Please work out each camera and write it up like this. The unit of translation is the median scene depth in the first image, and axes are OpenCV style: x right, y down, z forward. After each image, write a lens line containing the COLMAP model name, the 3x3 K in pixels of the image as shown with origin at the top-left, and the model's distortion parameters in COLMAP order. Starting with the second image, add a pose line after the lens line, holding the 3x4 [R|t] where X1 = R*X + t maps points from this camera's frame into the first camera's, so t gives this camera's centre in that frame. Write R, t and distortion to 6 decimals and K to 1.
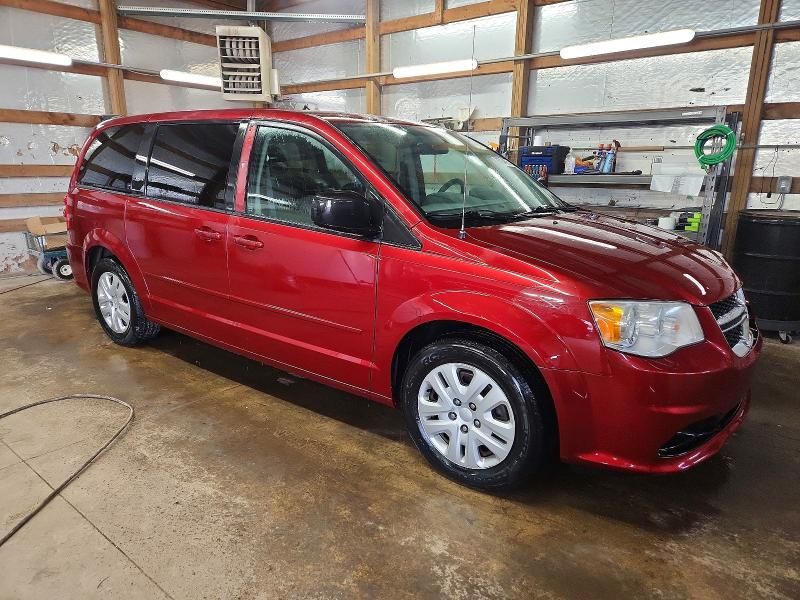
lens RADIAL K [[571.7, 0, 414.3], [0, 571.7, 301.0], [0, 0, 1]] dist [0.030478, -0.001904]
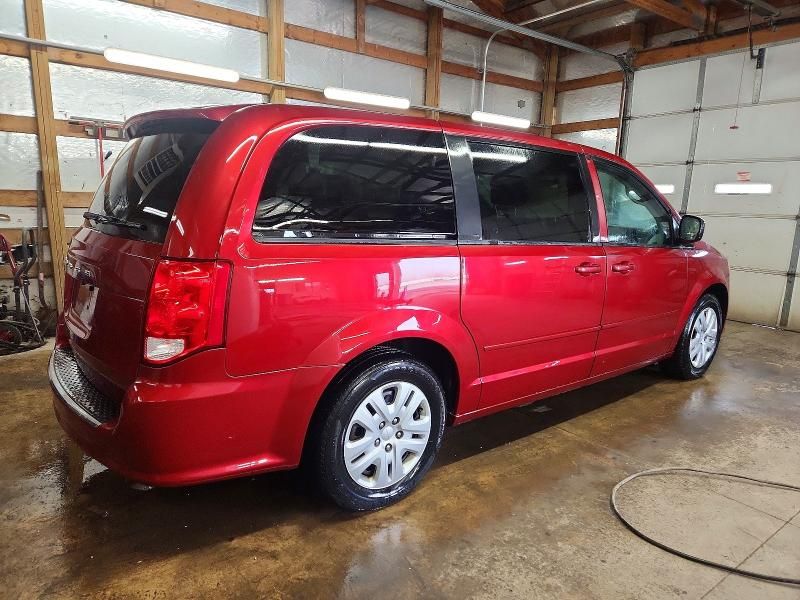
lens RADIAL K [[571.7, 0, 414.3], [0, 571.7, 301.0], [0, 0, 1]] dist [0.030478, -0.001904]
pose [[0.182428, -0.165045, 0.969268, -1.092279], [0.205144, 0.970504, 0.126645, -0.190483], [-0.961580, 0.175735, 0.210905, 0.906464]]
